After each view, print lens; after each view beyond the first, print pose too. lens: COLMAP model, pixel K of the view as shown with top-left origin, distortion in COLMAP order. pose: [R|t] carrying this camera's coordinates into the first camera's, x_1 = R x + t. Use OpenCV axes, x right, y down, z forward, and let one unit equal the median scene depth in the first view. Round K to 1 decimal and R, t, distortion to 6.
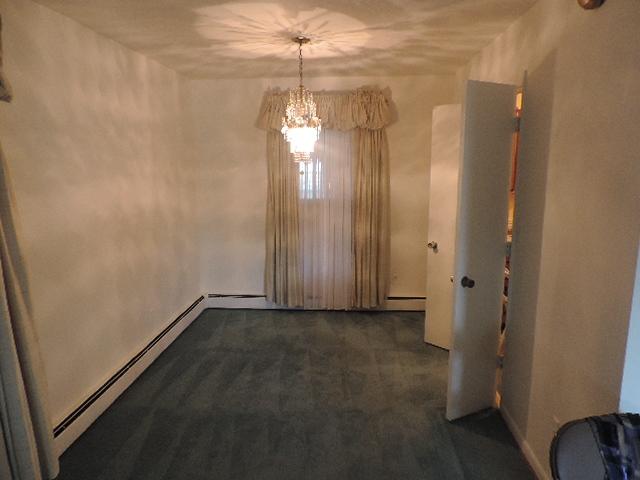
lens RADIAL K [[452.5, 0, 320.0], [0, 452.5, 240.0], [0, 0, 1]] dist [-0.022442, -0.000839]
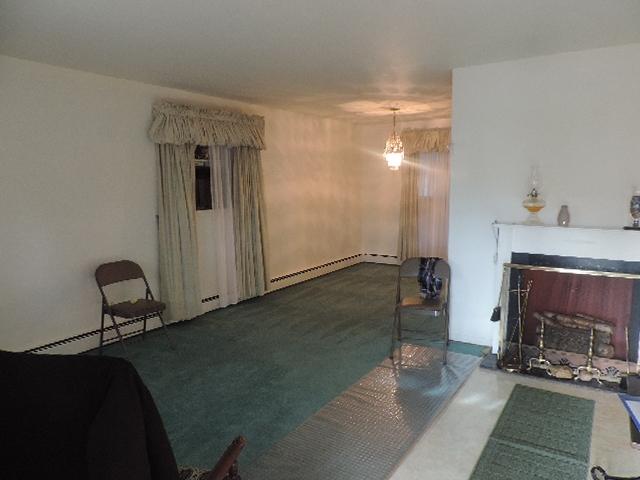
lens RADIAL K [[458.1, 0, 320.0], [0, 458.1, 240.0], [0, 0, 1]] dist [-0.096592, -0.000254]
pose [[0.863959, 0.056333, -0.500402, 0.649616], [-0.078080, 0.996691, -0.022606, 0.180101], [0.497472, 0.058602, 0.865498, -0.774845]]
